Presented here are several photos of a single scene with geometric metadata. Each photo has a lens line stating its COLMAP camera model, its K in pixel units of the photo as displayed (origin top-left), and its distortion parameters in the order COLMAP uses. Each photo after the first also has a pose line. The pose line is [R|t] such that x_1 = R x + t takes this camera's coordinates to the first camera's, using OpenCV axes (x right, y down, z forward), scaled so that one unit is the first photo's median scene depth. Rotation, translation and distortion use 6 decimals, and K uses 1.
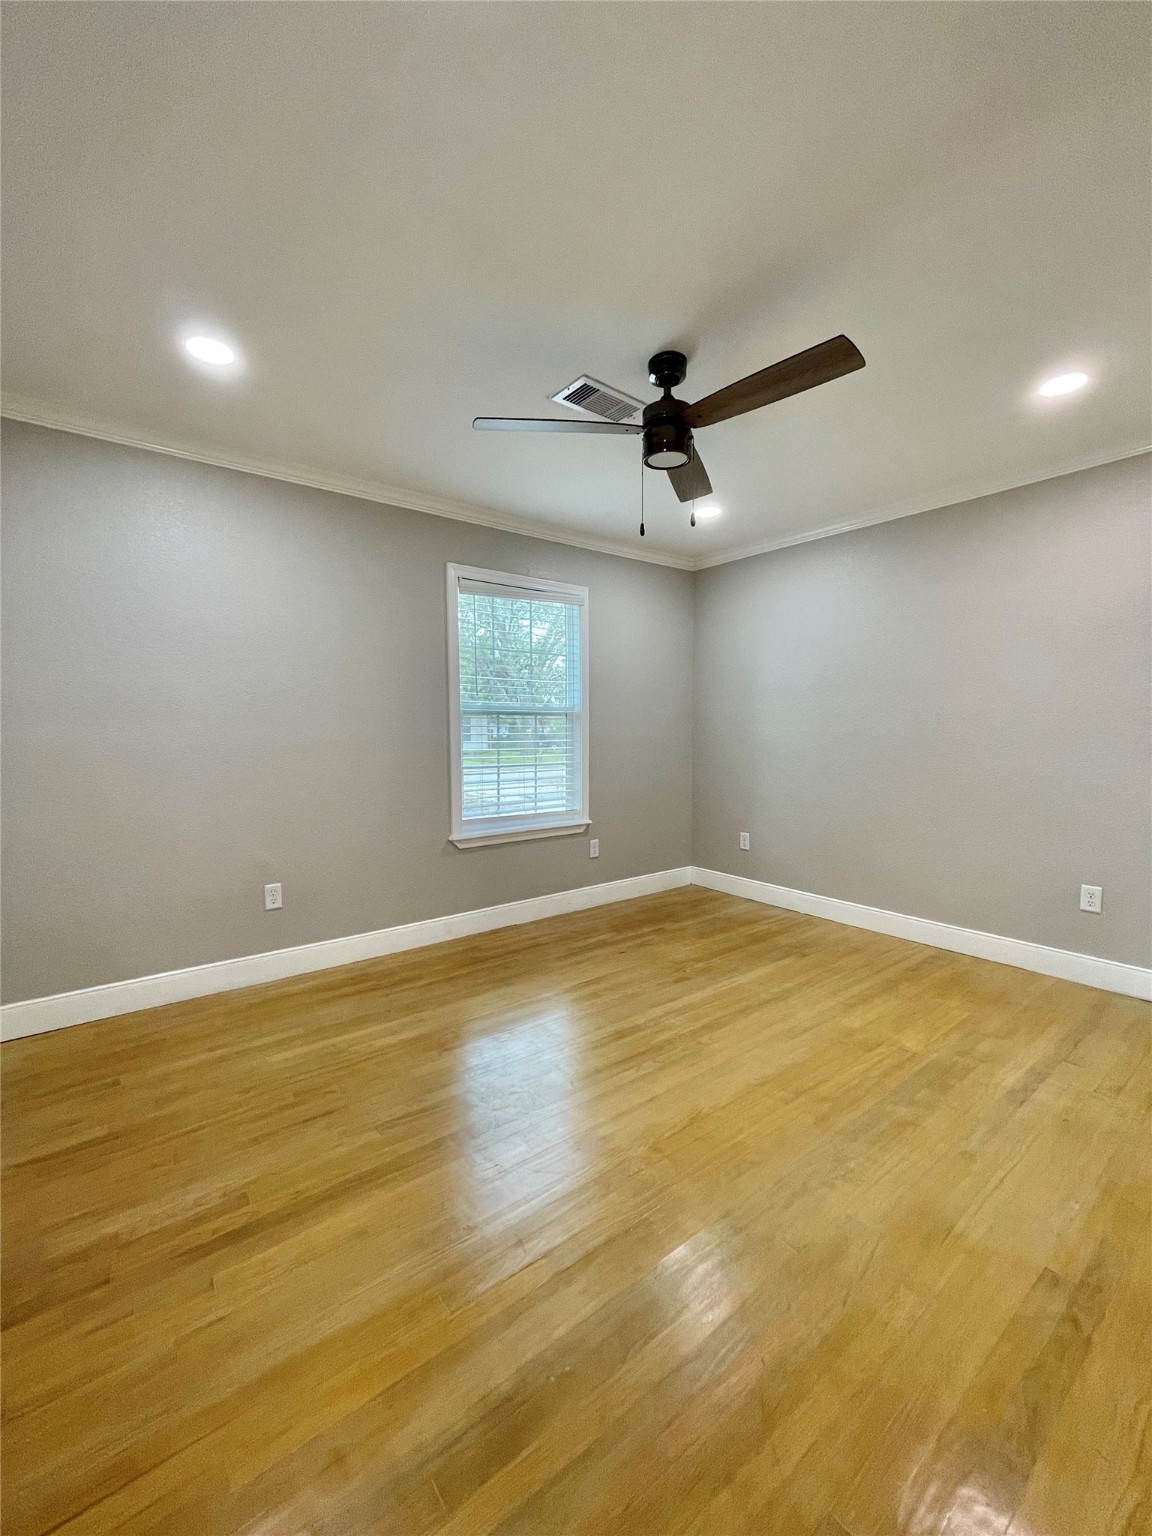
lens RADIAL K [[620.6, 0, 576.0], [0, 620.6, 768.0], [0, 0, 1]] dist [-0.014436, -0.000090]
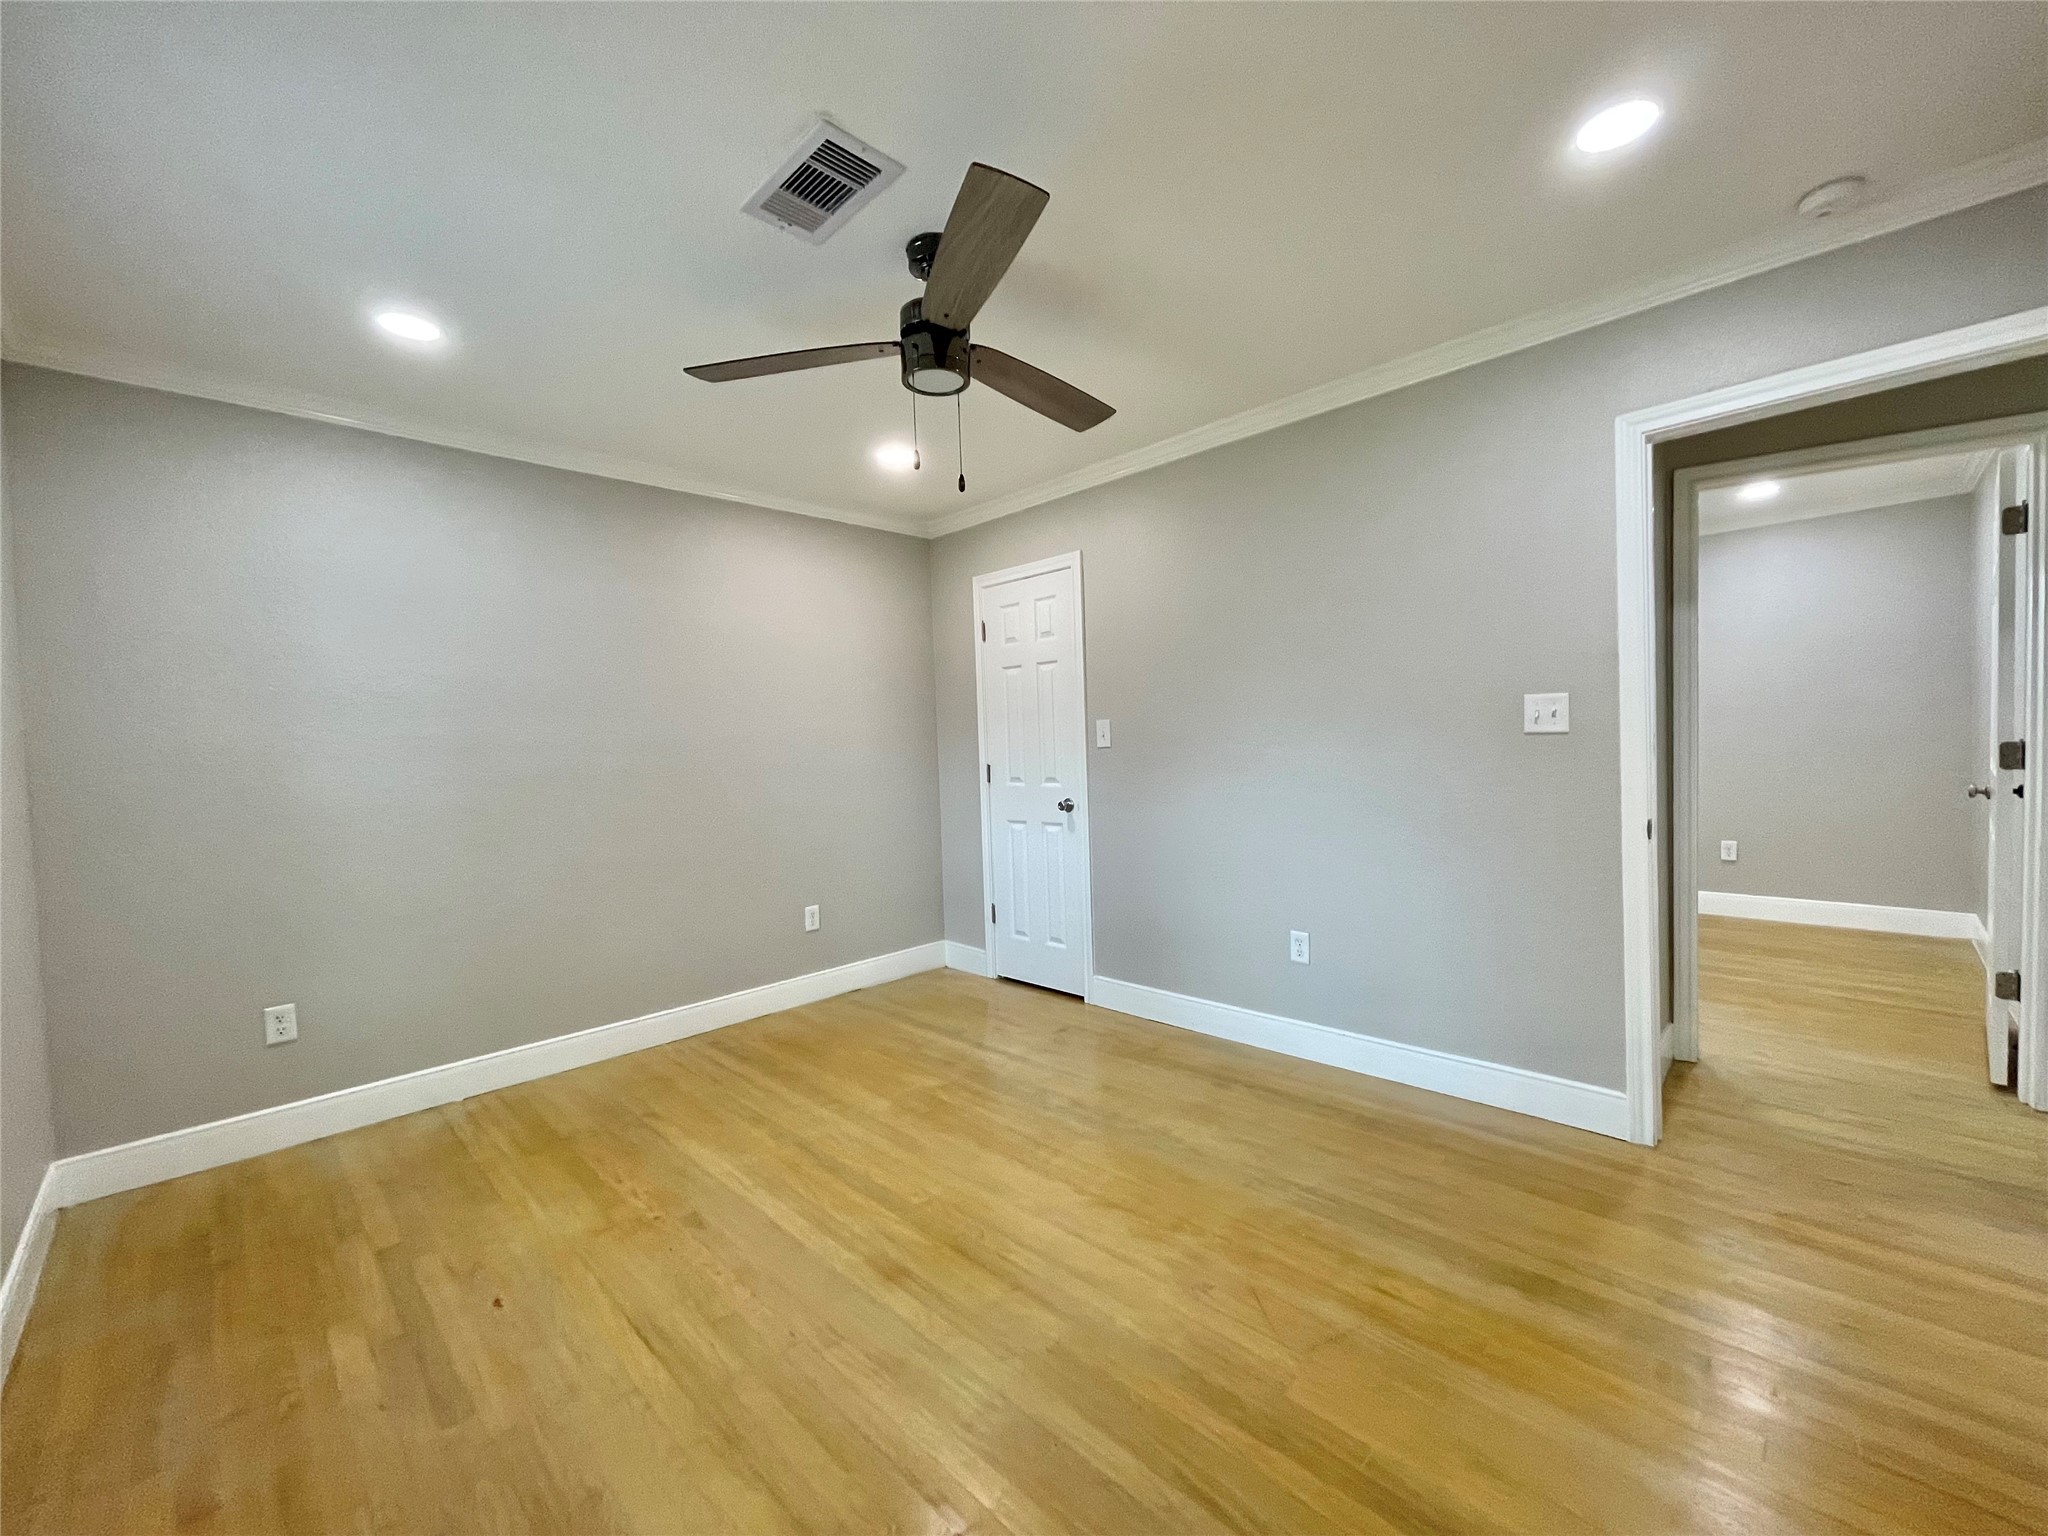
lens RADIAL K [[835.9, 0, 1024.0], [0, 835.9, 768.0], [0, 0, 1]] dist [-0.000210, 0.000021]
pose [[-0.131193, -0.022230, 0.991108, -0.593167], [0.096034, 0.994762, 0.035024, -0.055064], [-0.986694, 0.099775, -0.128371, 0.768034]]
